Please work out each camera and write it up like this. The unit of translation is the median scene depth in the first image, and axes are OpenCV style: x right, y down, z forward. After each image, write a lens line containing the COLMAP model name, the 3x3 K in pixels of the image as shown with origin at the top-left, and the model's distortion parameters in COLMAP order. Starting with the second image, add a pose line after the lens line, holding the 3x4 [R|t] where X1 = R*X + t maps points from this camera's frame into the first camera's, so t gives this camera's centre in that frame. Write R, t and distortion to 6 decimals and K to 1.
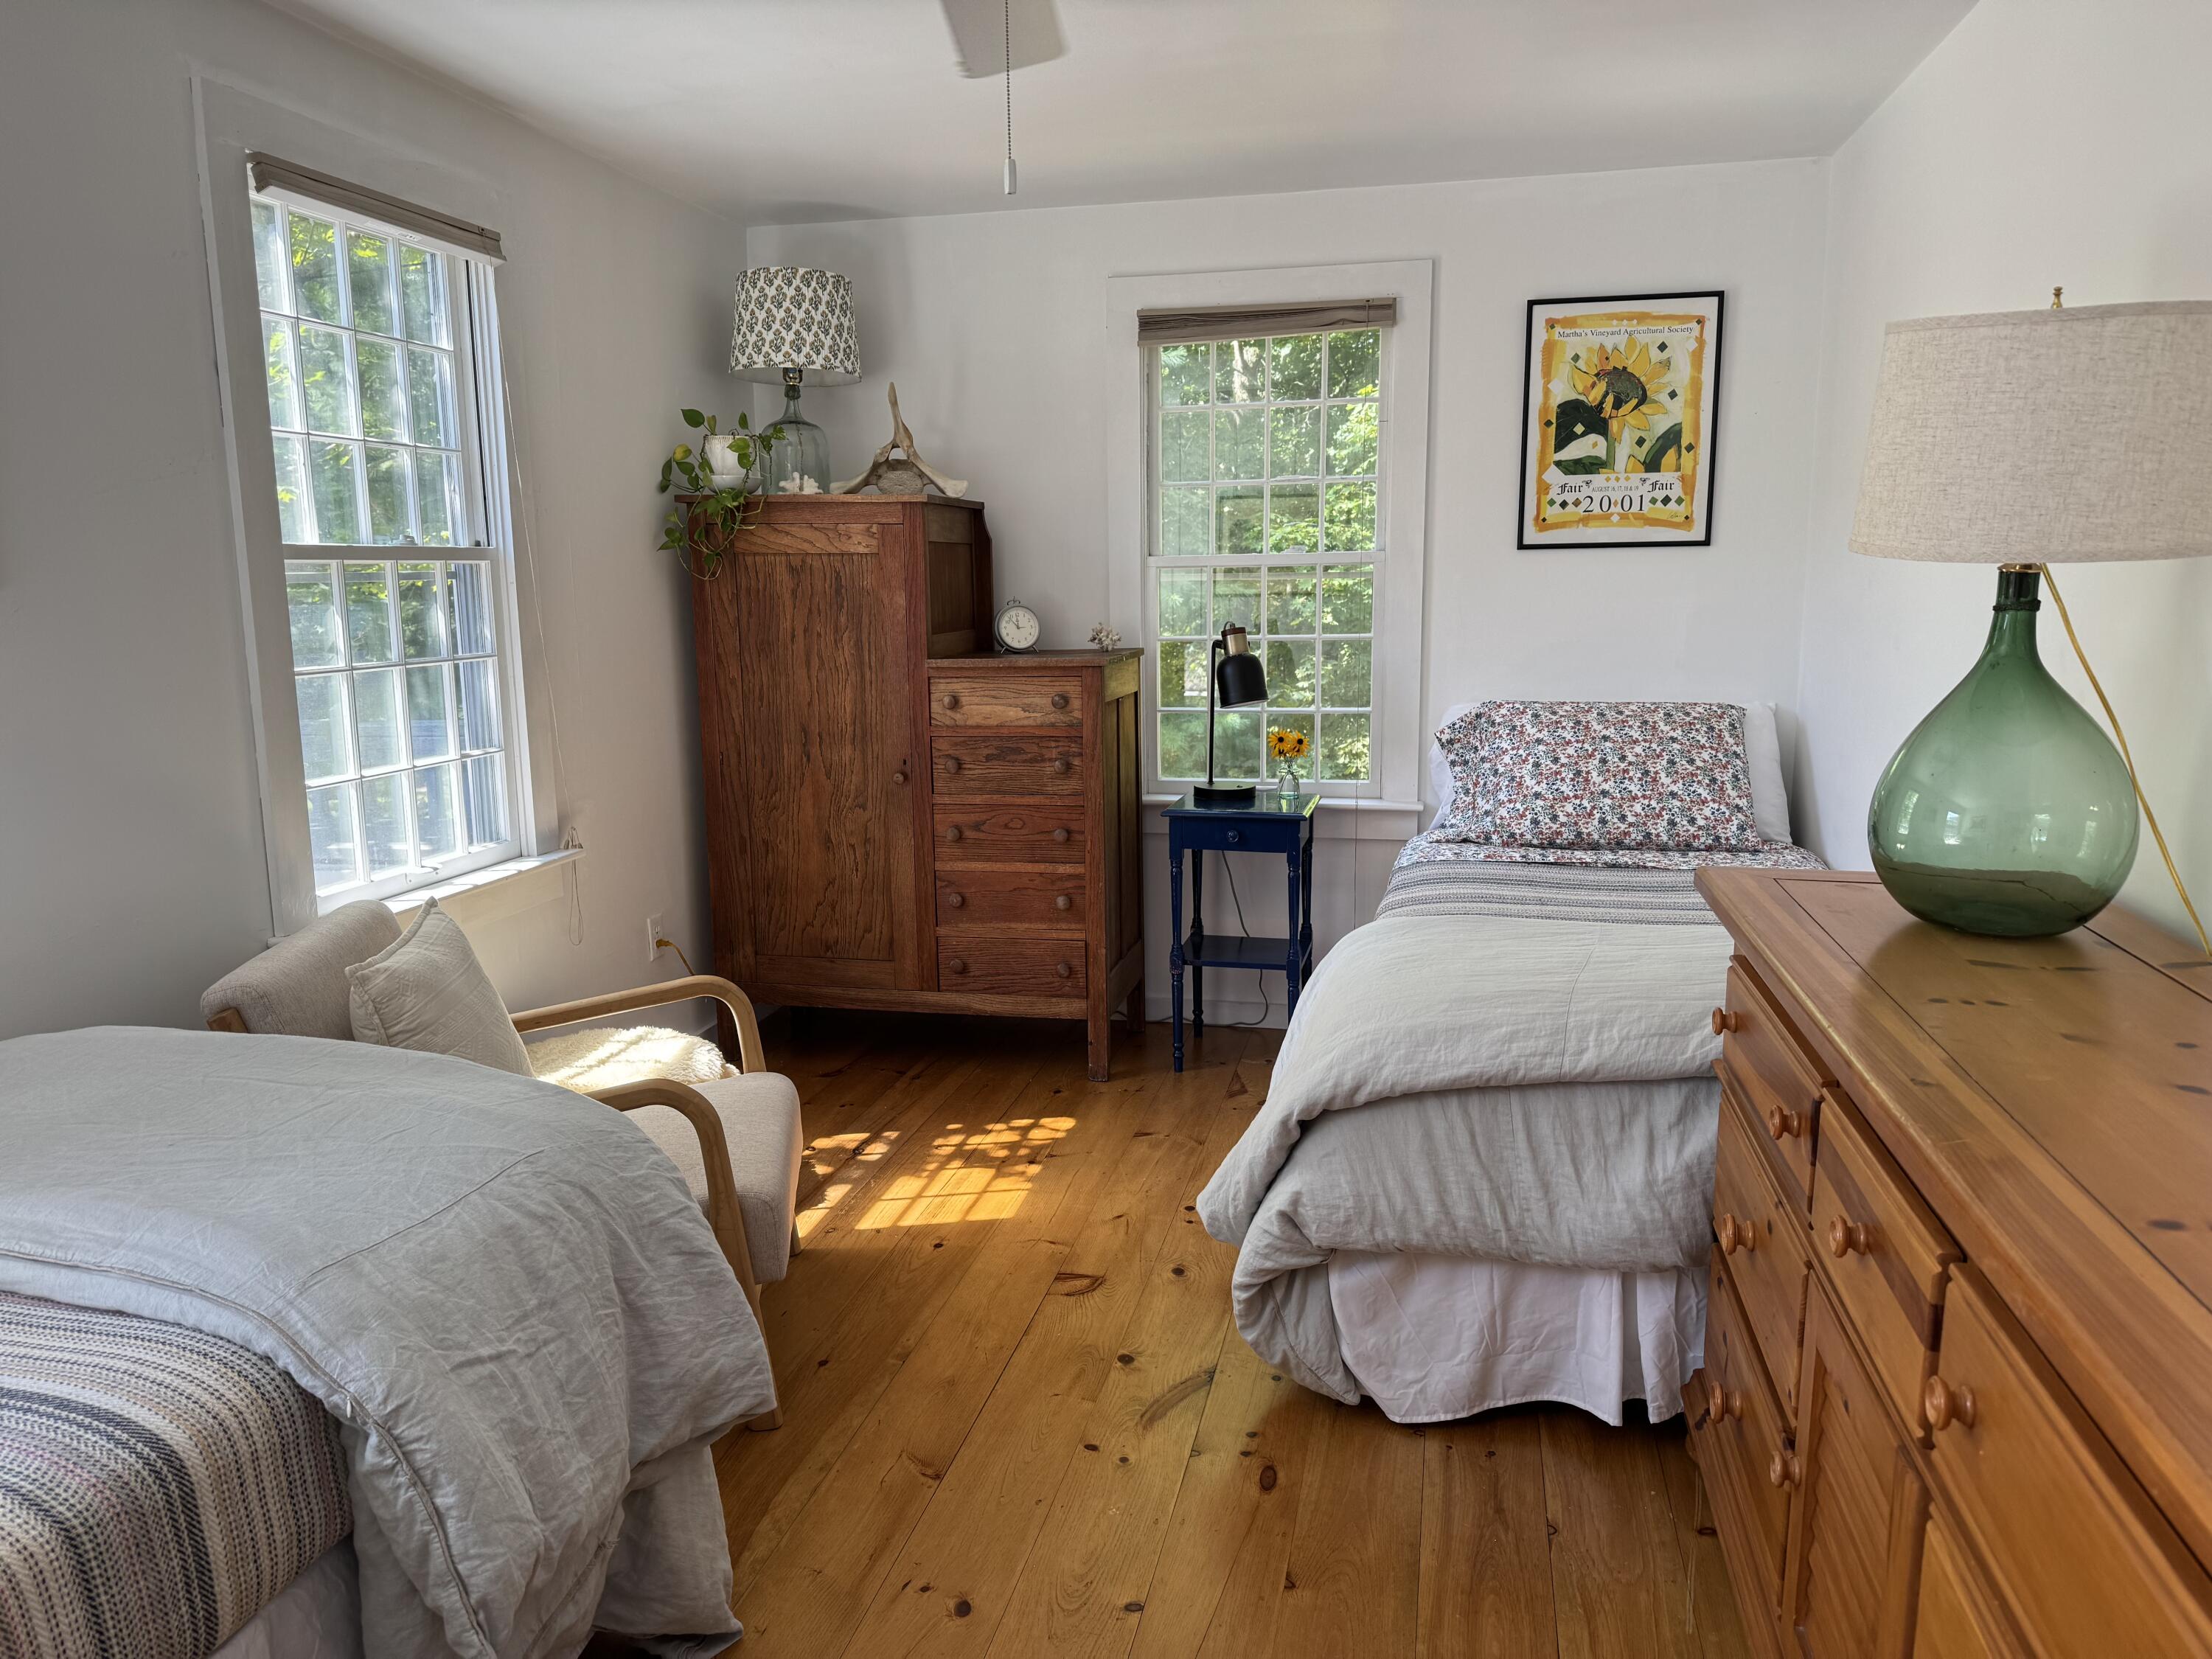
lens RADIAL K [[1541.6, 0, 1132.4], [0, 1541.6, 835.9], [0, 0, 1]] dist [0.086901, -0.137241]
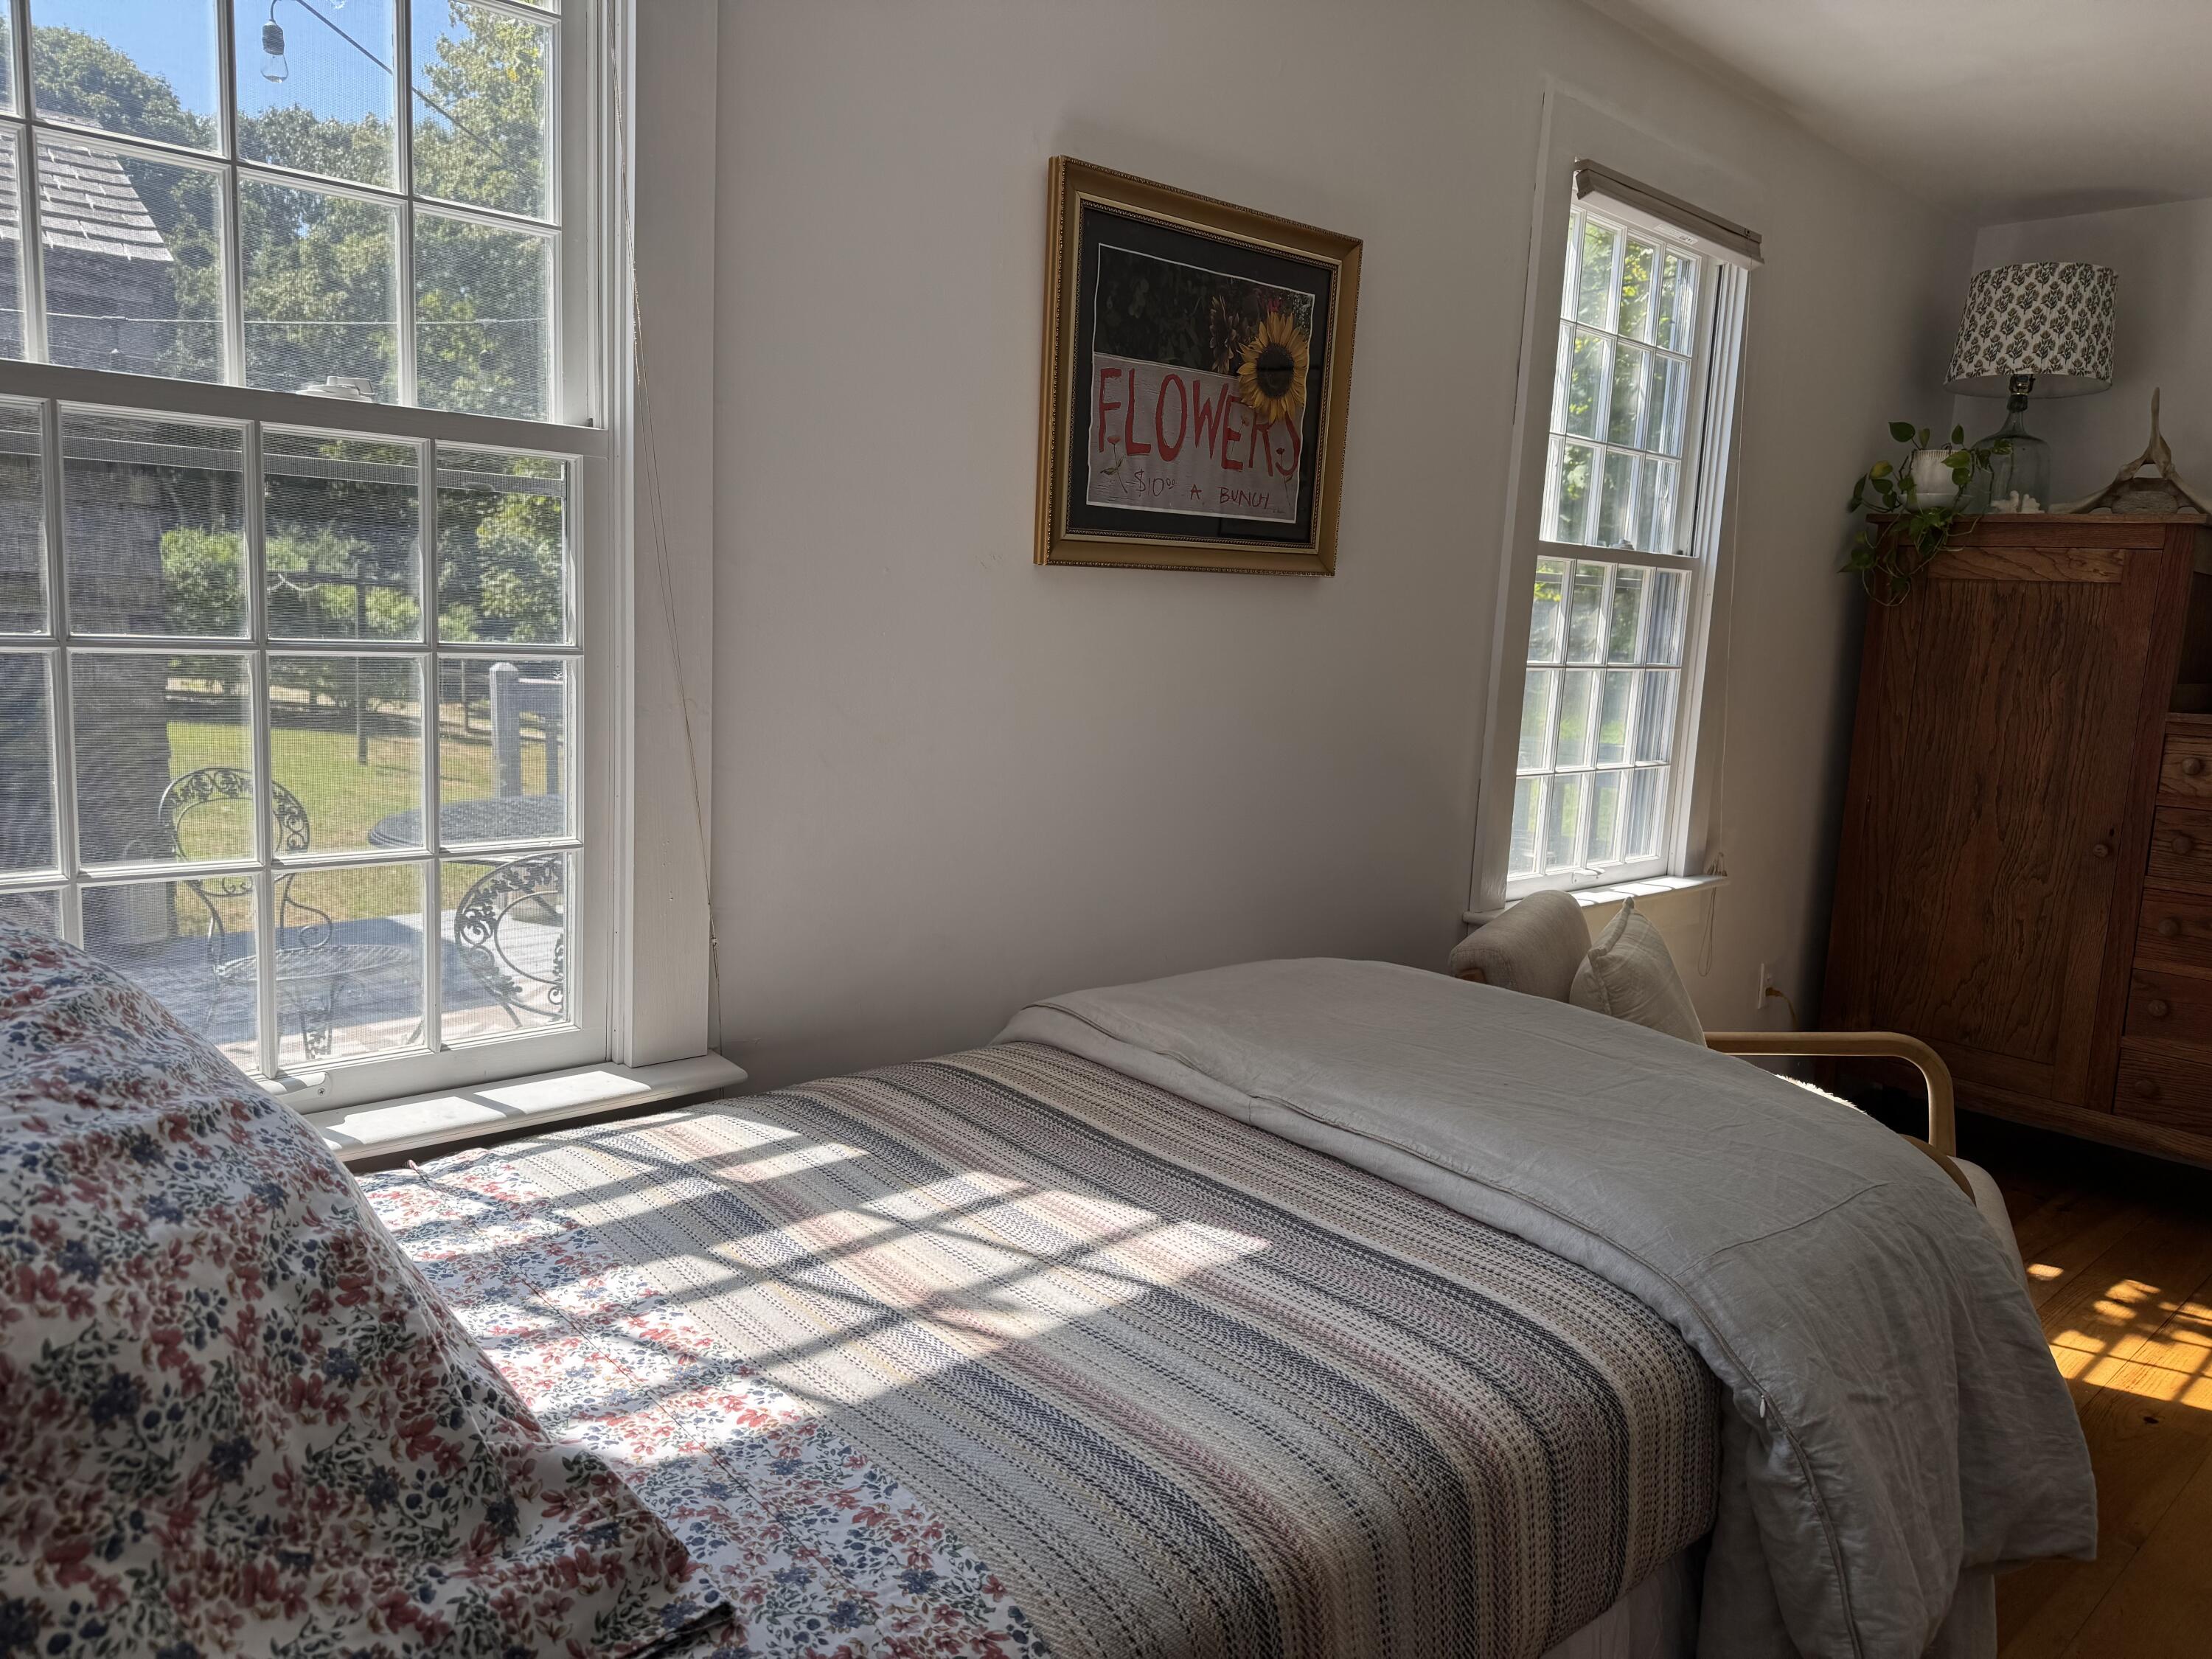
lens RADIAL K [[1569.2, 0, 1099.4], [0, 1569.2, 809.5], [0, 0, 1]] dist [0.034942, -0.079767]
pose [[0.805114, 0.124025, -0.580008, -0.115249], [-0.152135, 0.988360, 0.000163, 0.027213], [0.573277, 0.088108, 0.814611, -0.005861]]
